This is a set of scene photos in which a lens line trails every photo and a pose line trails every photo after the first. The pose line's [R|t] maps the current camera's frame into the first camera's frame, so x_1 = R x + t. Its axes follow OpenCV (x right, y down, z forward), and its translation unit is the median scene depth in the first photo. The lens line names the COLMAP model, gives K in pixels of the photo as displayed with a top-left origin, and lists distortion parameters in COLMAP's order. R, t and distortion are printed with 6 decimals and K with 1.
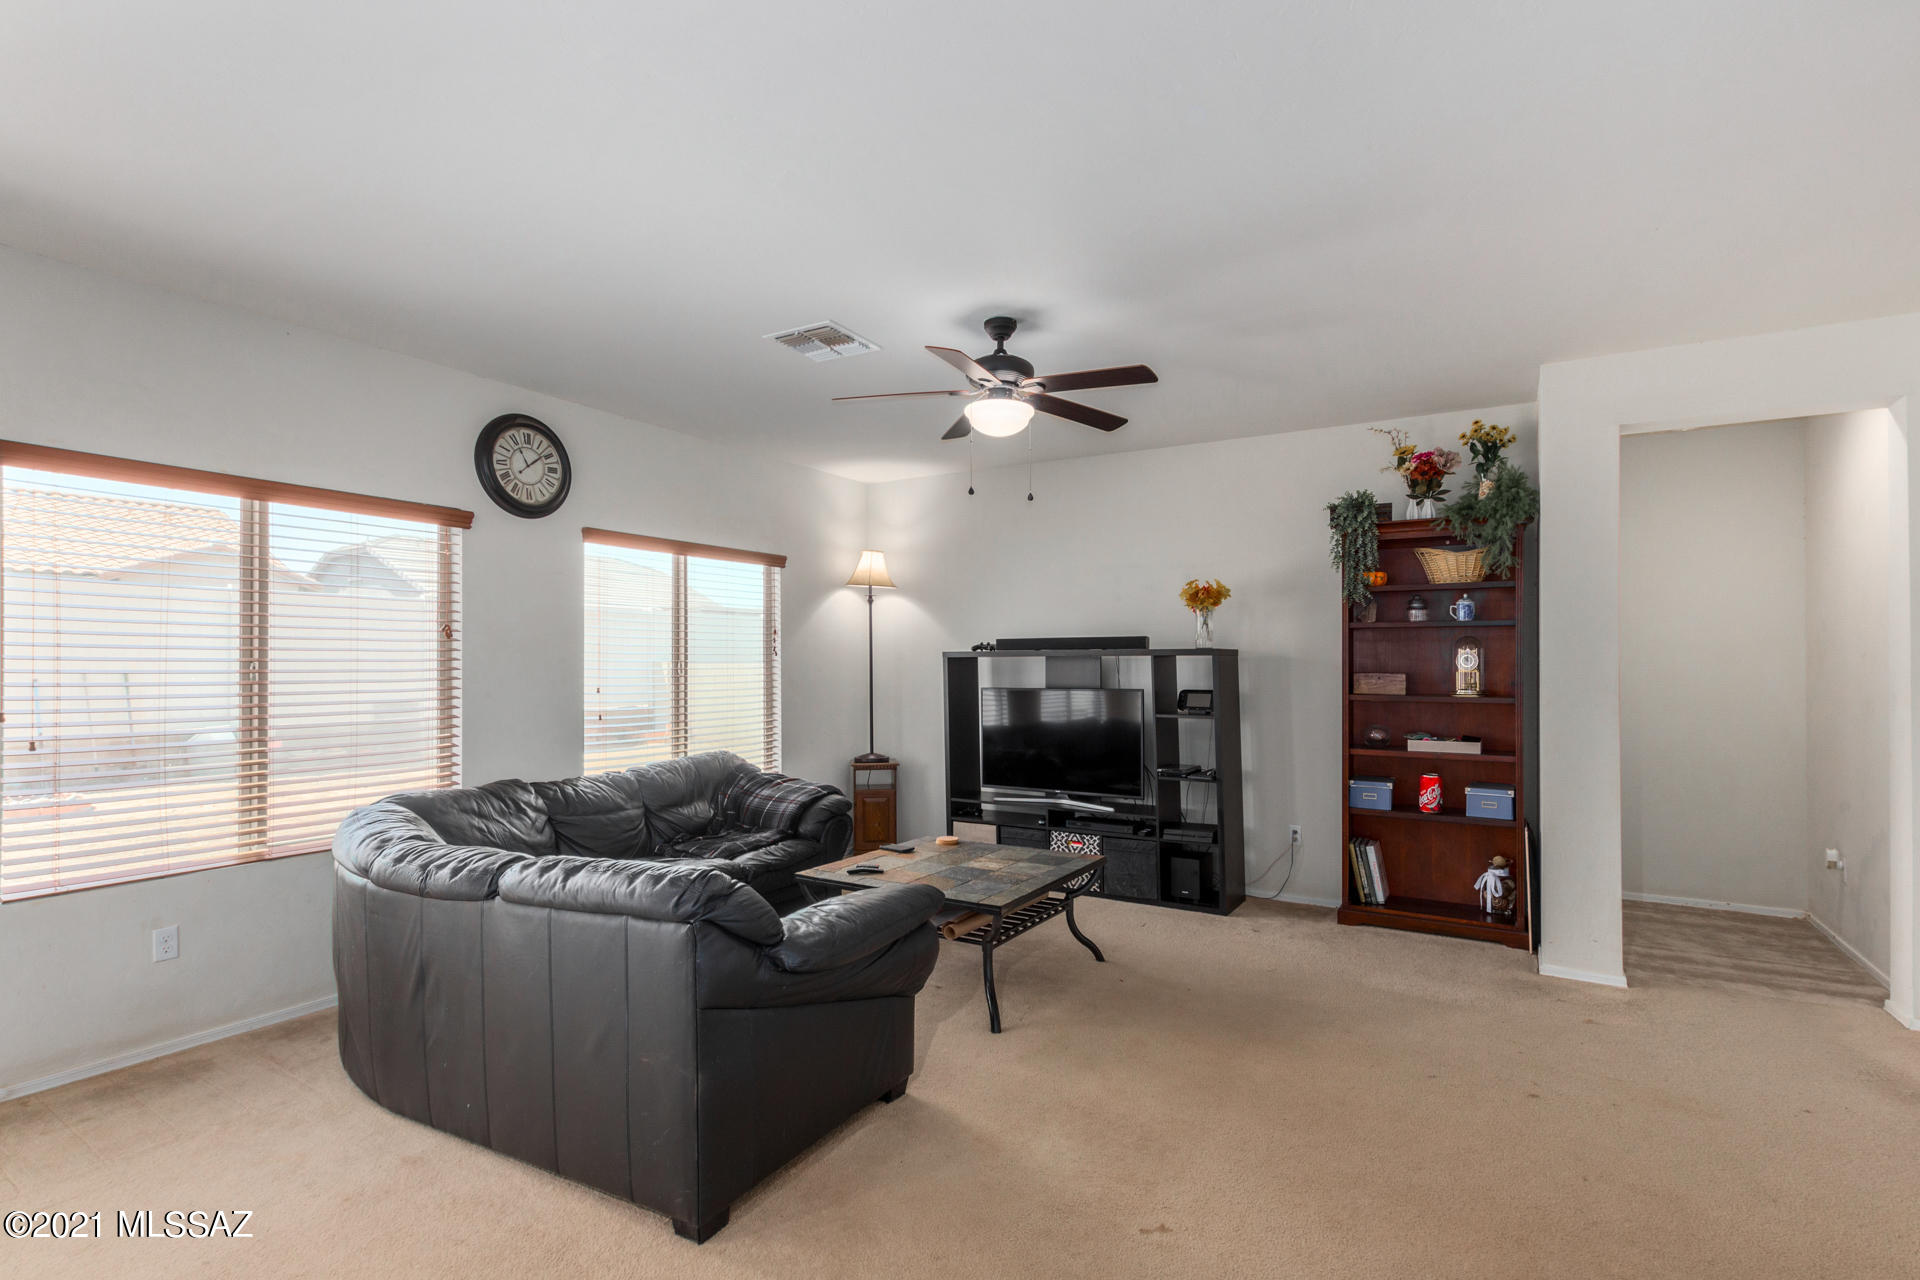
lens RADIAL K [[914.2, 0, 959.4], [0, 914.2, 644.7], [0, 0, 1]] dist [-0.001187, 0.000644]
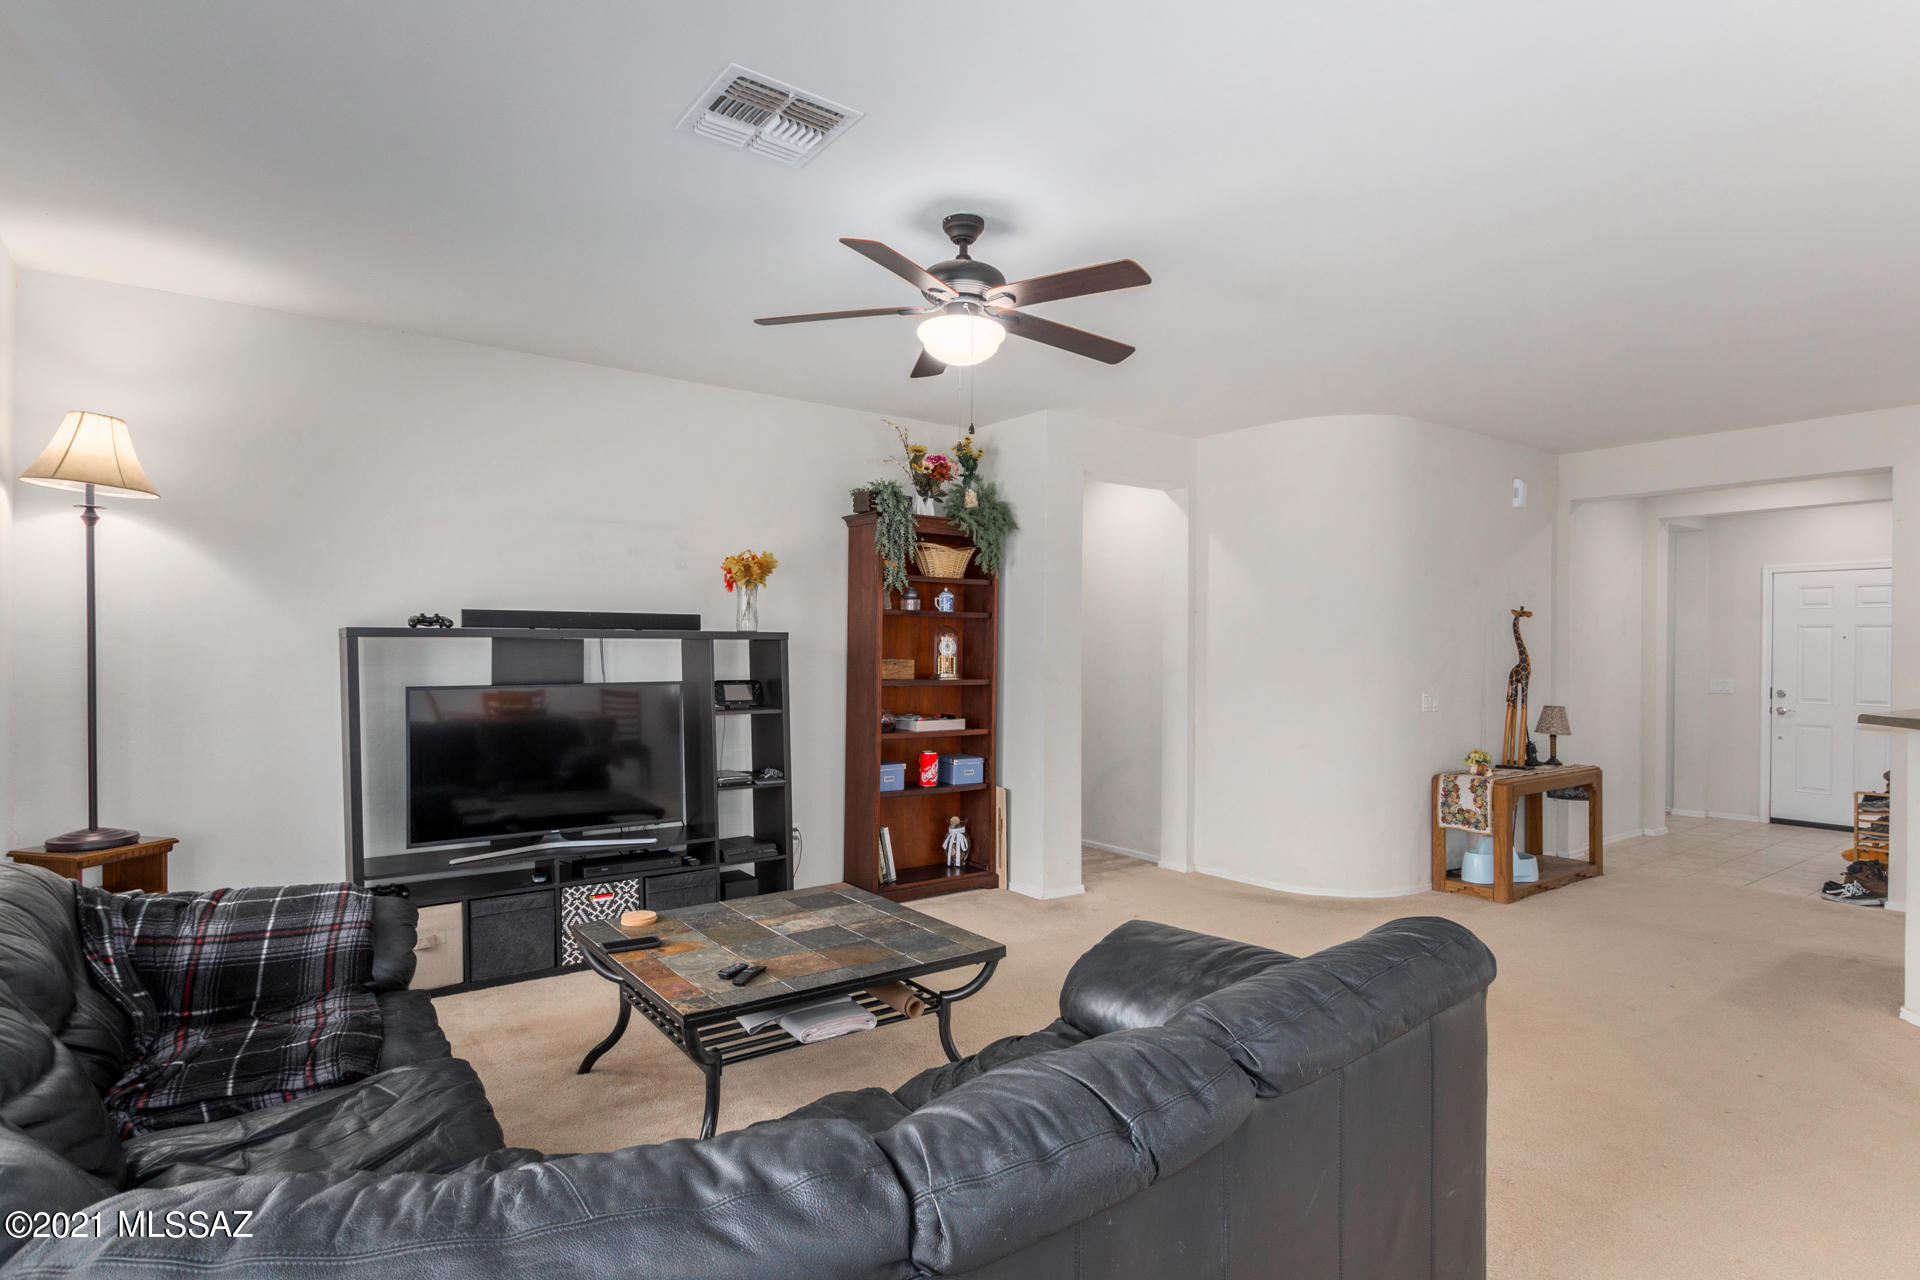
lens RADIAL K [[996.4, 0, 941.1], [0, 996.4, 653.8], [0, 0, 1]] dist [-0.010010, -0.002341]
pose [[0.387650, 0.002786, 0.921803, -0.569661], [-0.017693, 0.999834, 0.004418, 0.019793], [-0.921637, -0.018023, 0.387634, 0.524225]]
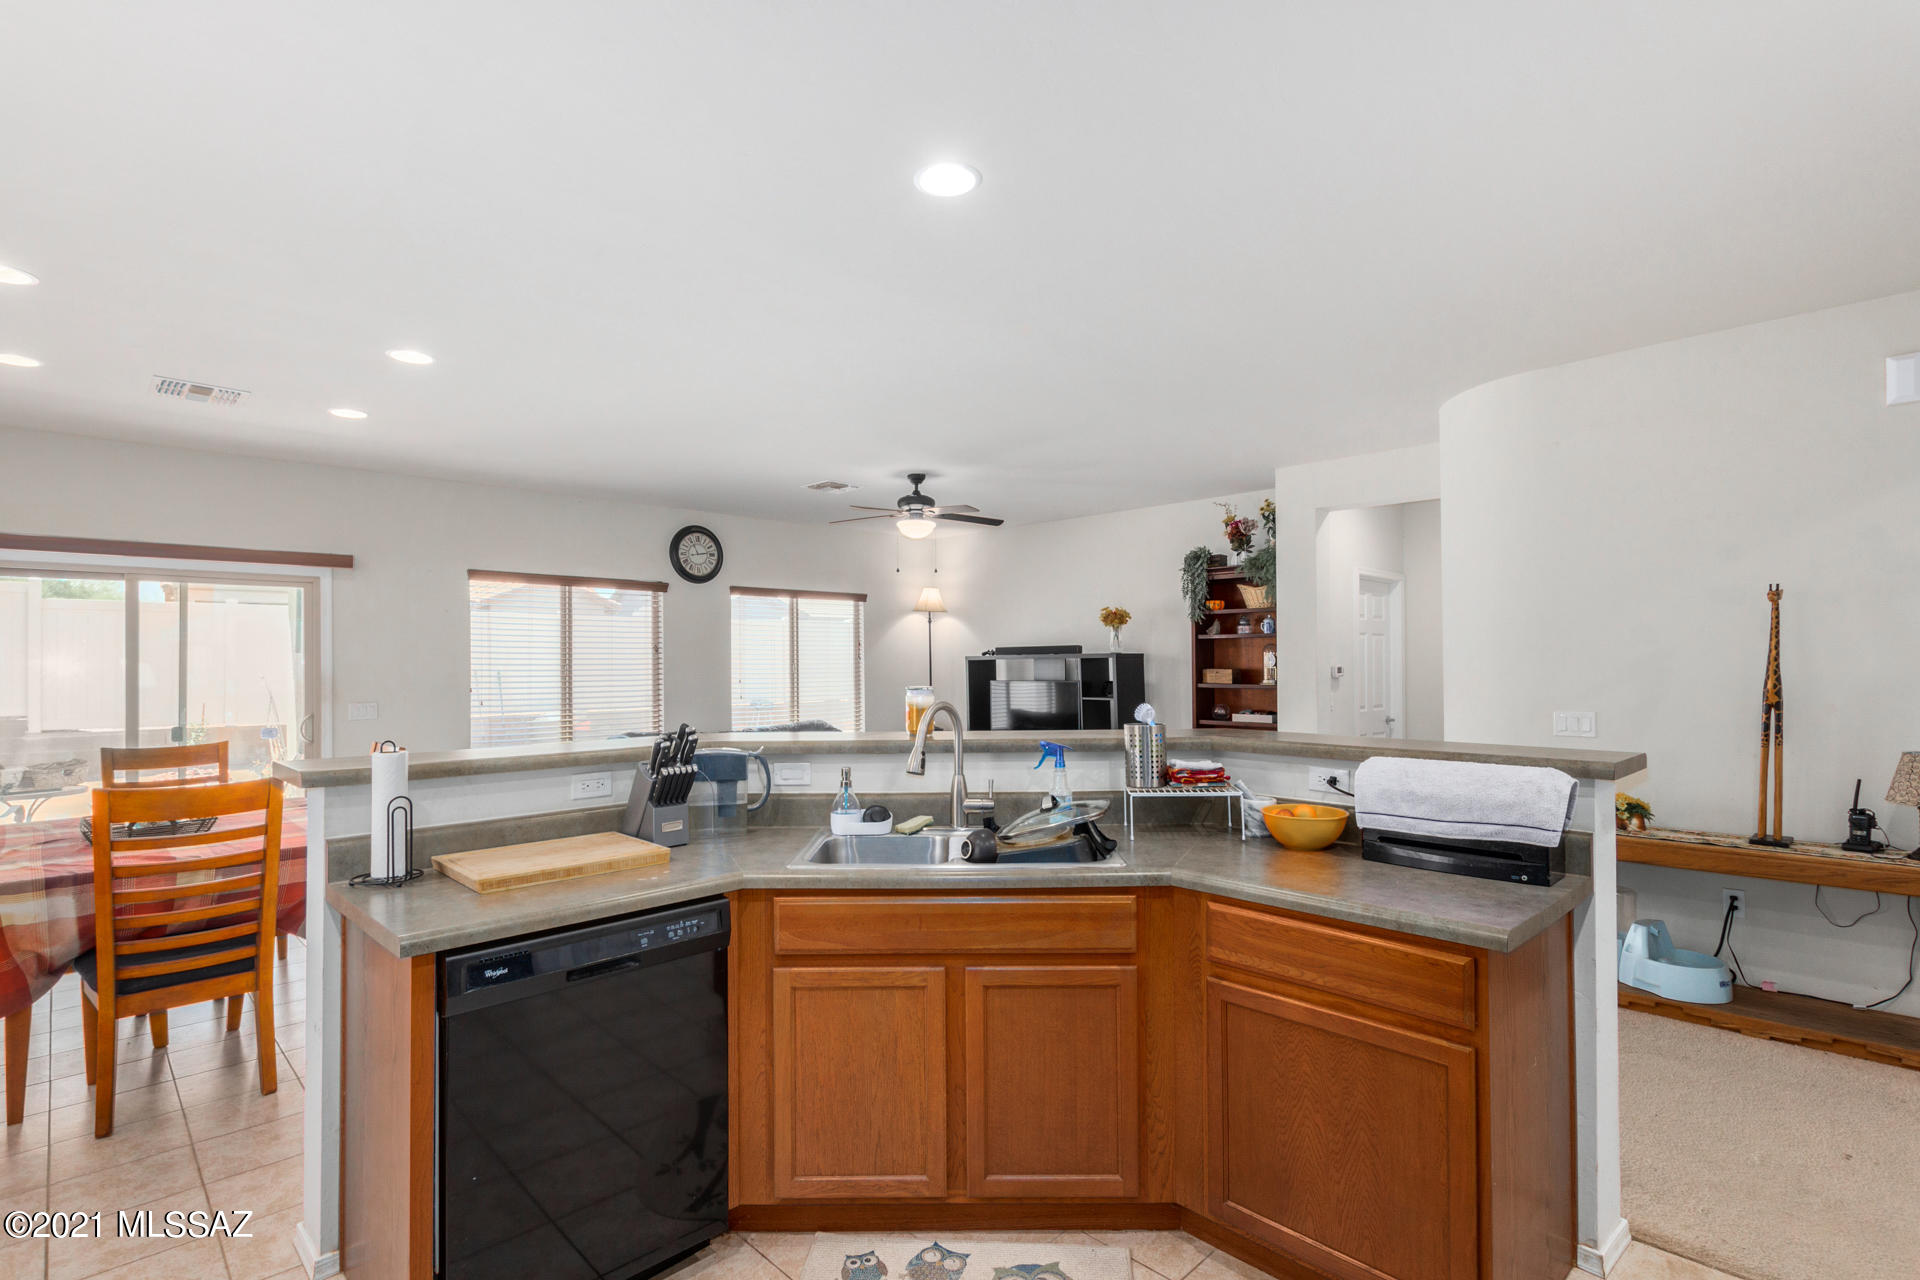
lens RADIAL K [[914.2, 0, 946.1], [0, 914.2, 650.3], [0, 0, 1]] dist [-0.001187, 0.000644]
pose [[0.963790, -0.010020, -0.266474, 0.441099], [0.011299, 0.999931, 0.003267, -0.009384], [0.266423, -0.006160, 0.963837, -0.555045]]
